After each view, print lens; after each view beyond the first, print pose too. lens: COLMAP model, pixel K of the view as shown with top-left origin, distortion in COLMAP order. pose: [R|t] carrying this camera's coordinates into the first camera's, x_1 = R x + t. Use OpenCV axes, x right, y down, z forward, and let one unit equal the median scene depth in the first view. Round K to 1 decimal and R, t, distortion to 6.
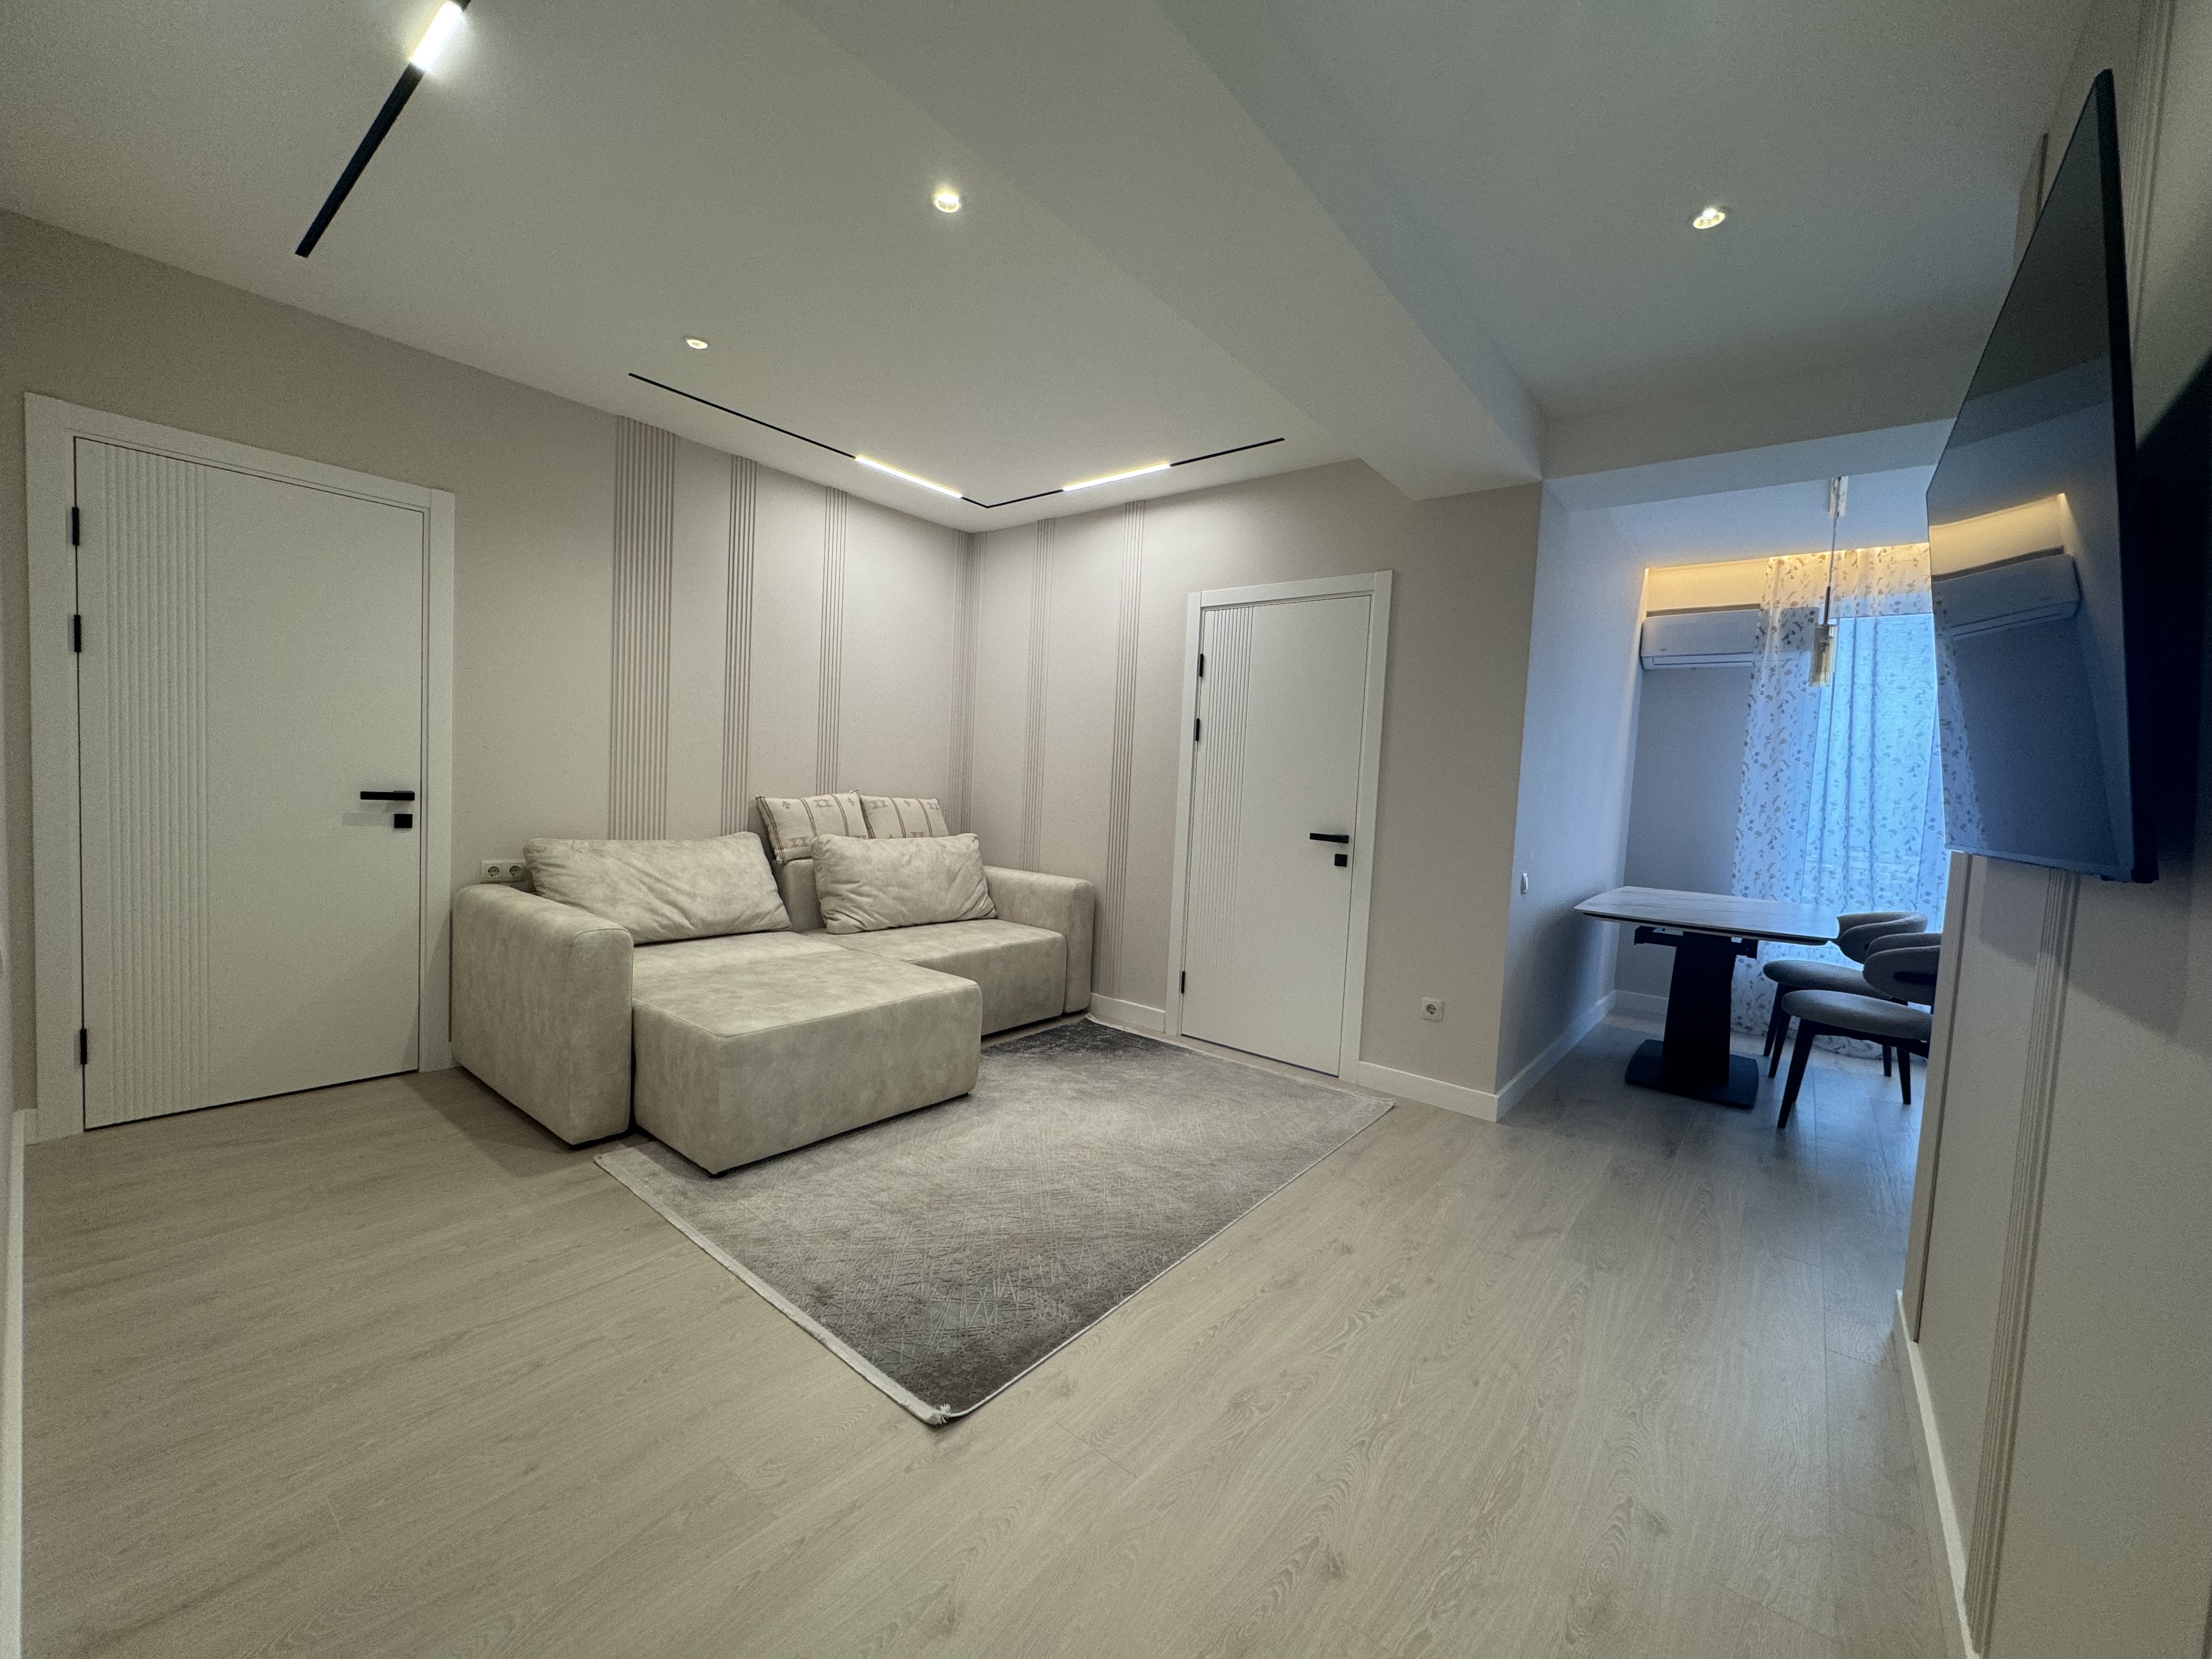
lens RADIAL K [[887.2, 0, 1106.0], [0, 887.2, 829.5], [0, 0, 1]] dist [-0.000704, -0.000493]
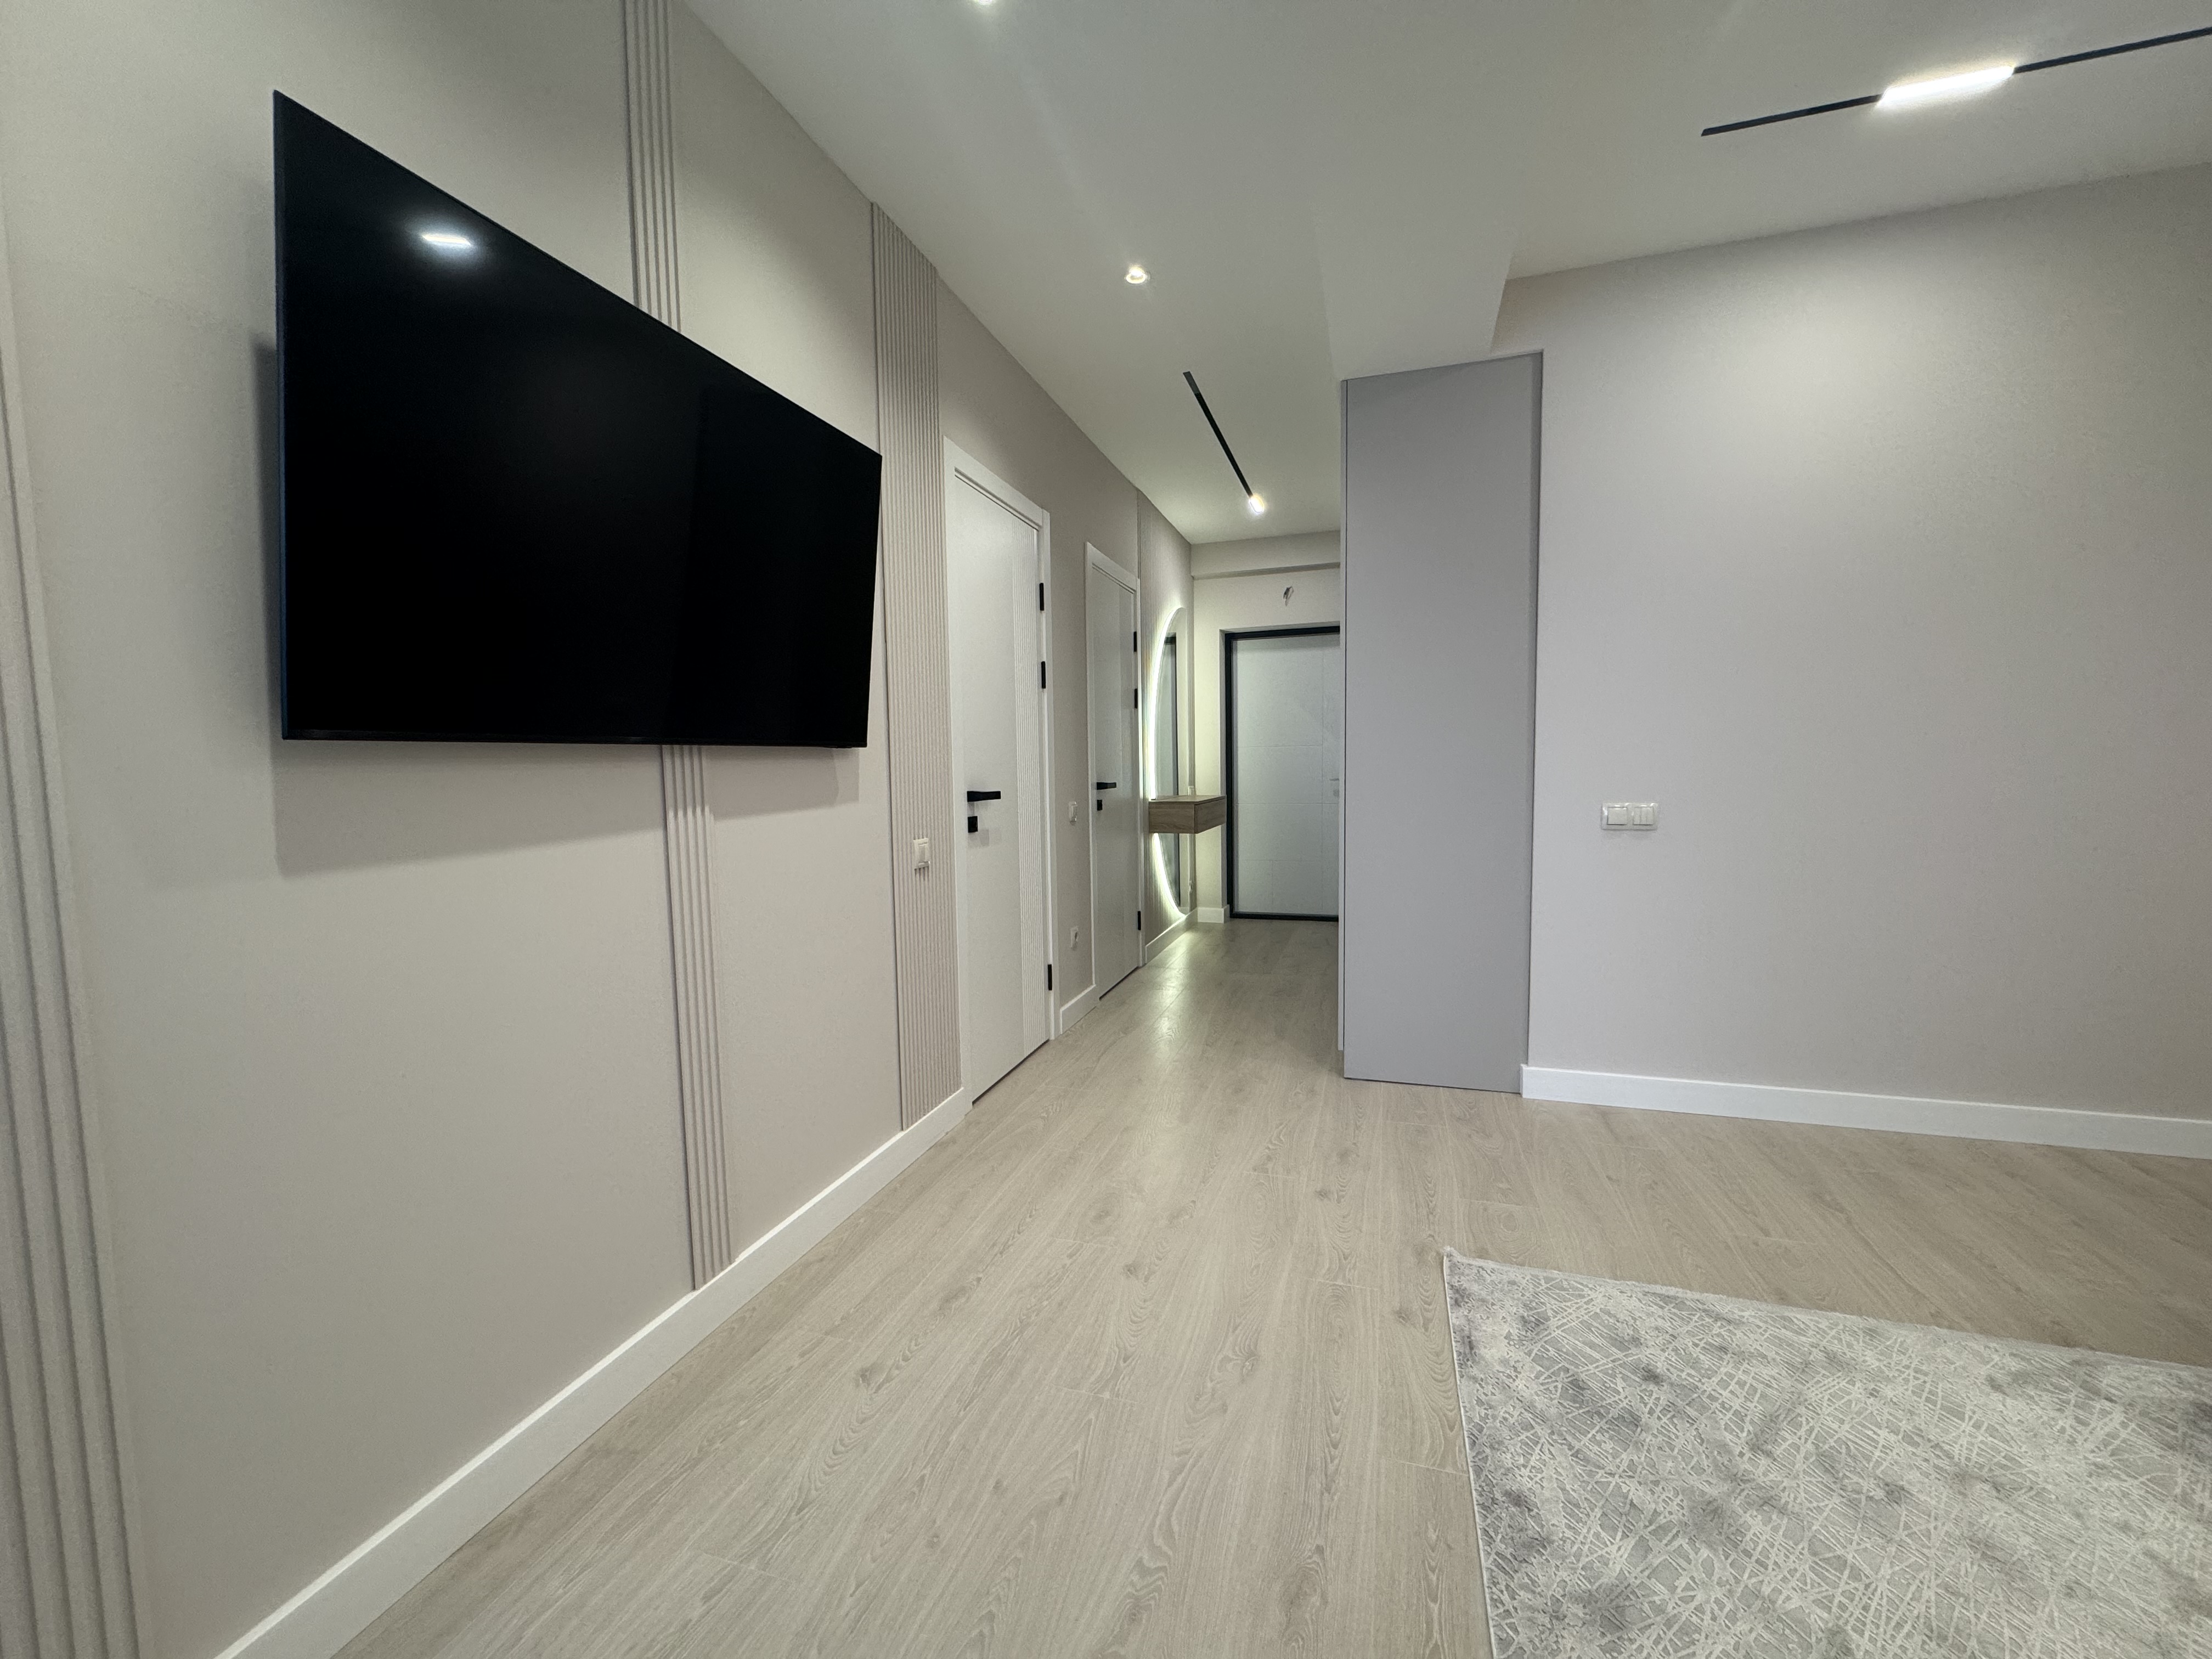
lens RADIAL K [[874.6, 0, 1098.7], [0, 874.6, 825.2], [0, 0, 1]] dist [0.000511, -0.002588]
pose [[-0.937147, -0.012232, -0.348721, 0.296503], [-0.051335, 0.993344, 0.103115, -0.005423], [0.345138, 0.114536, -0.931537, 0.814673]]
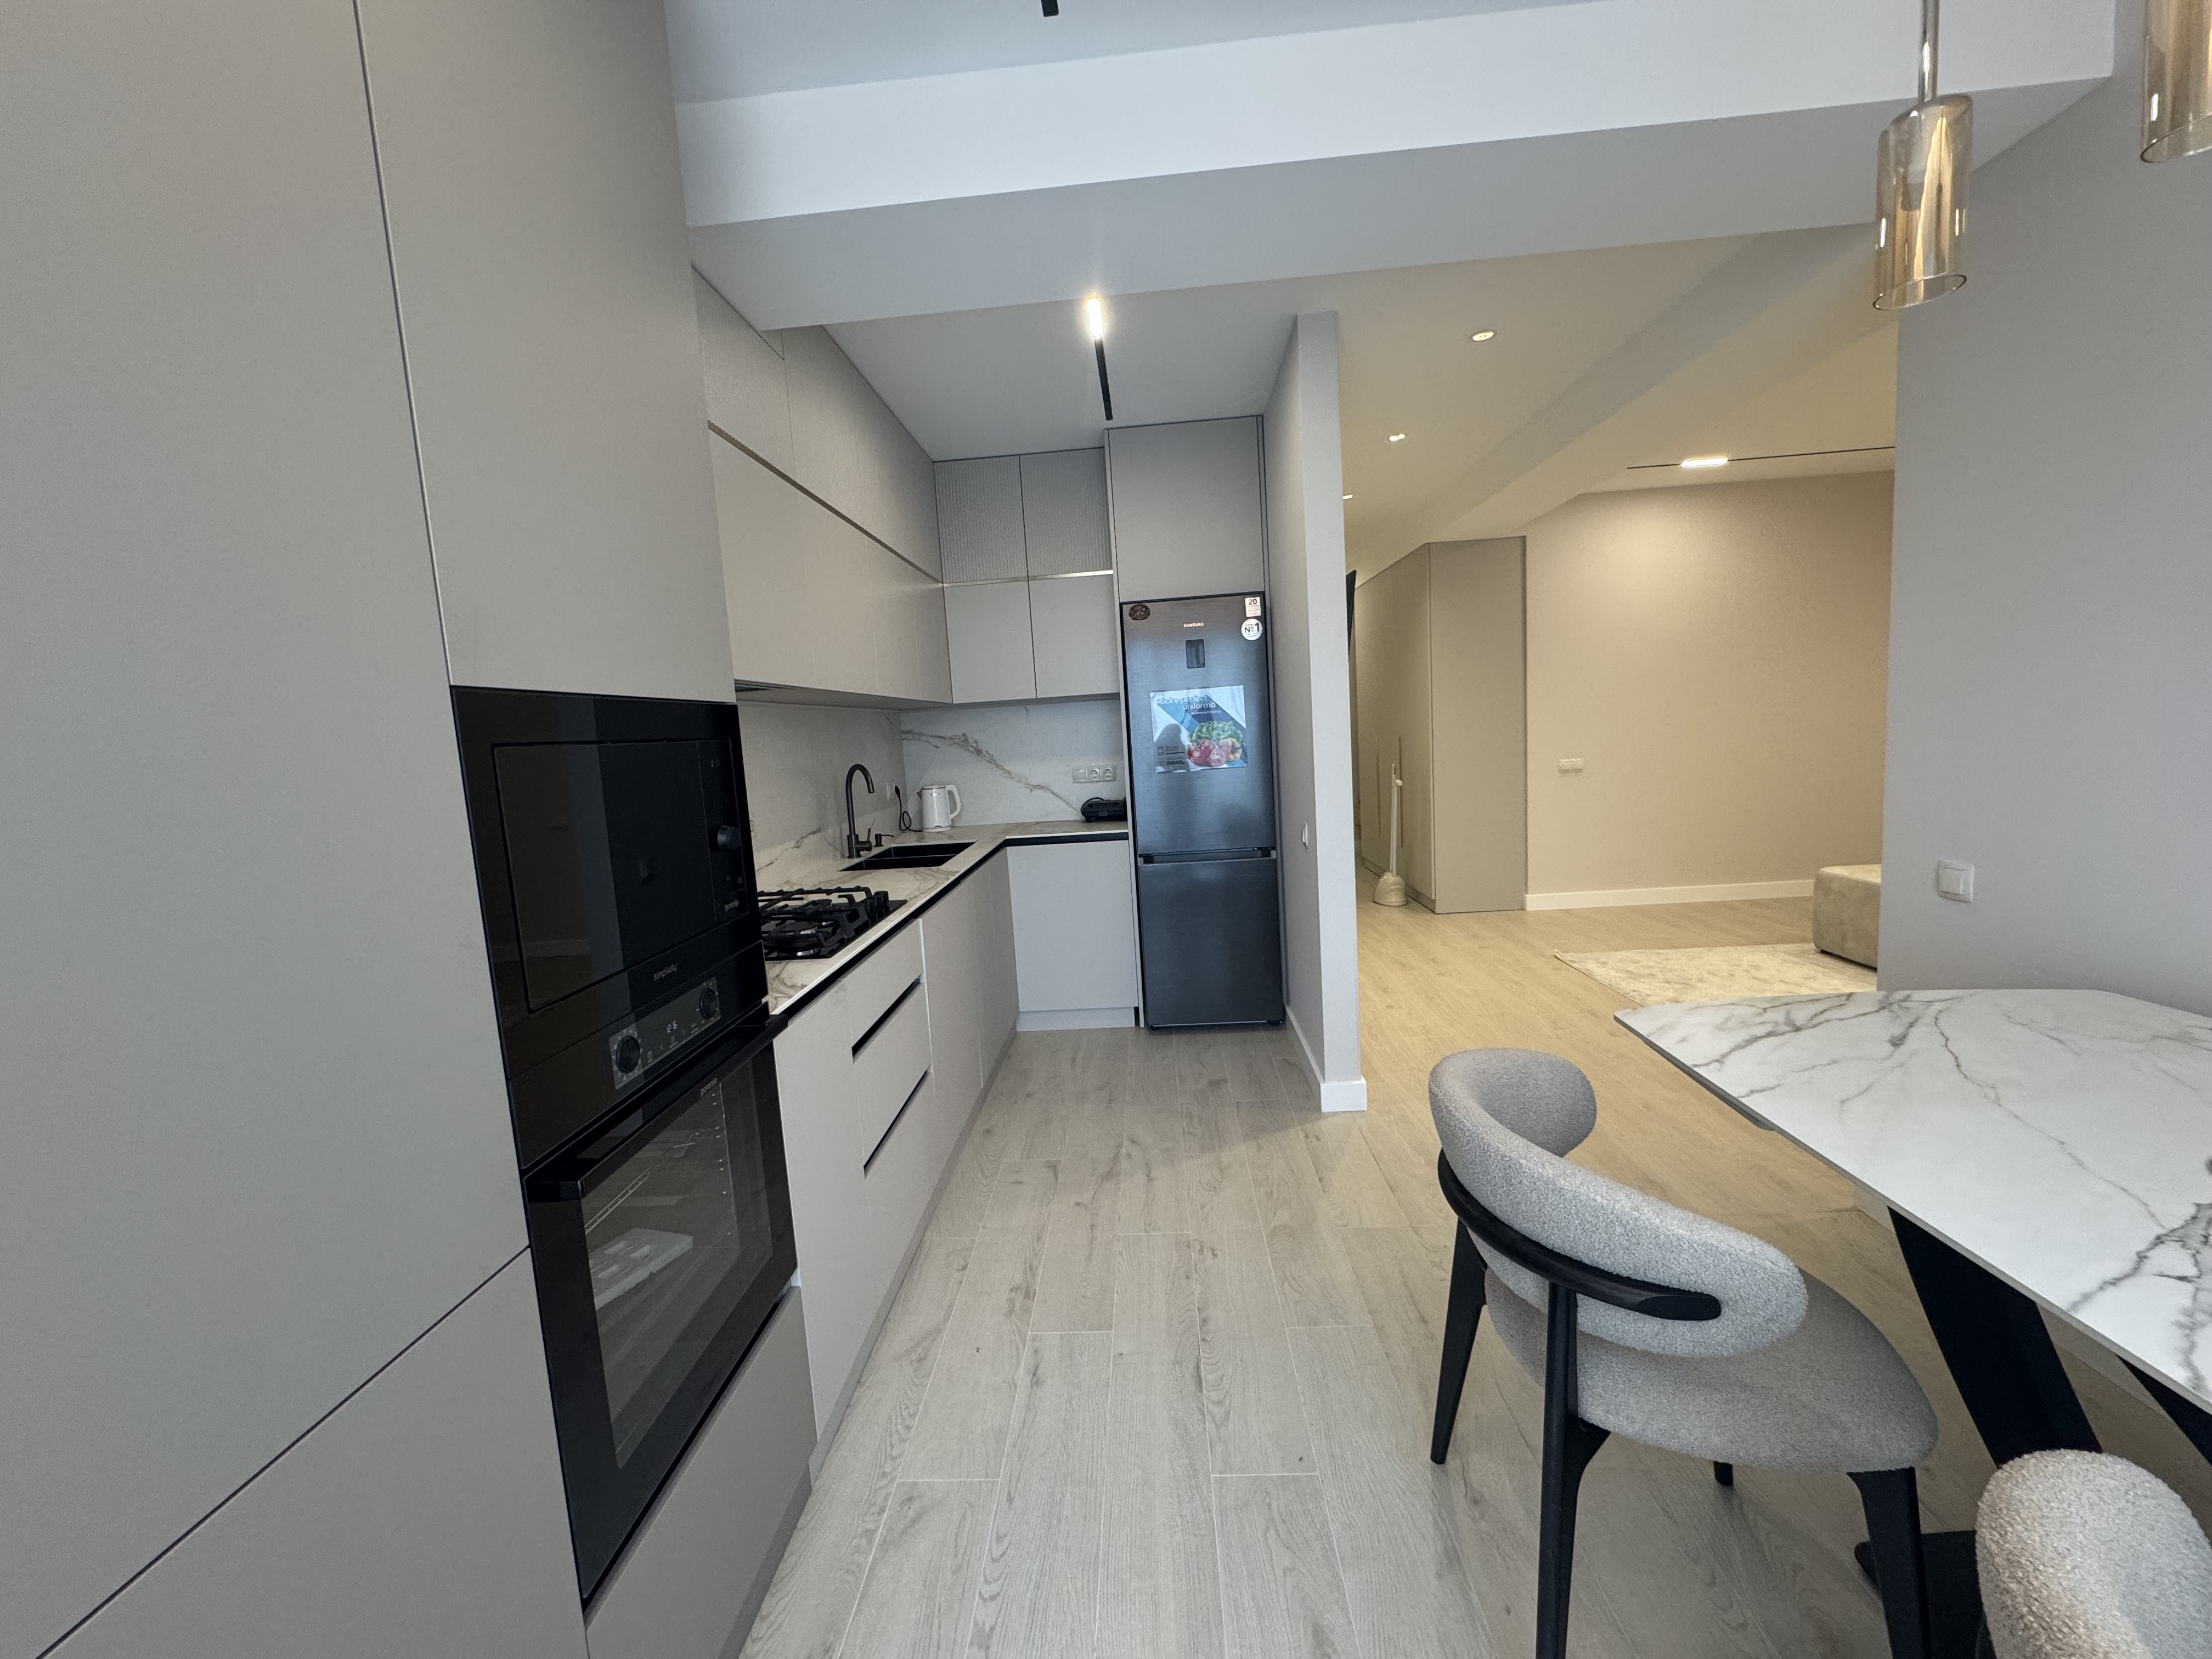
lens RADIAL K [[874.6, 0, 1098.7], [0, 874.6, 825.2], [0, 0, 1]] dist [0.000511, -0.002588]
pose [[-0.818231, 0.061177, -0.571625, 1.142339], [-0.012512, 0.992191, 0.124096, -0.034595], [0.574754, 0.108691, -0.811076, 1.043663]]
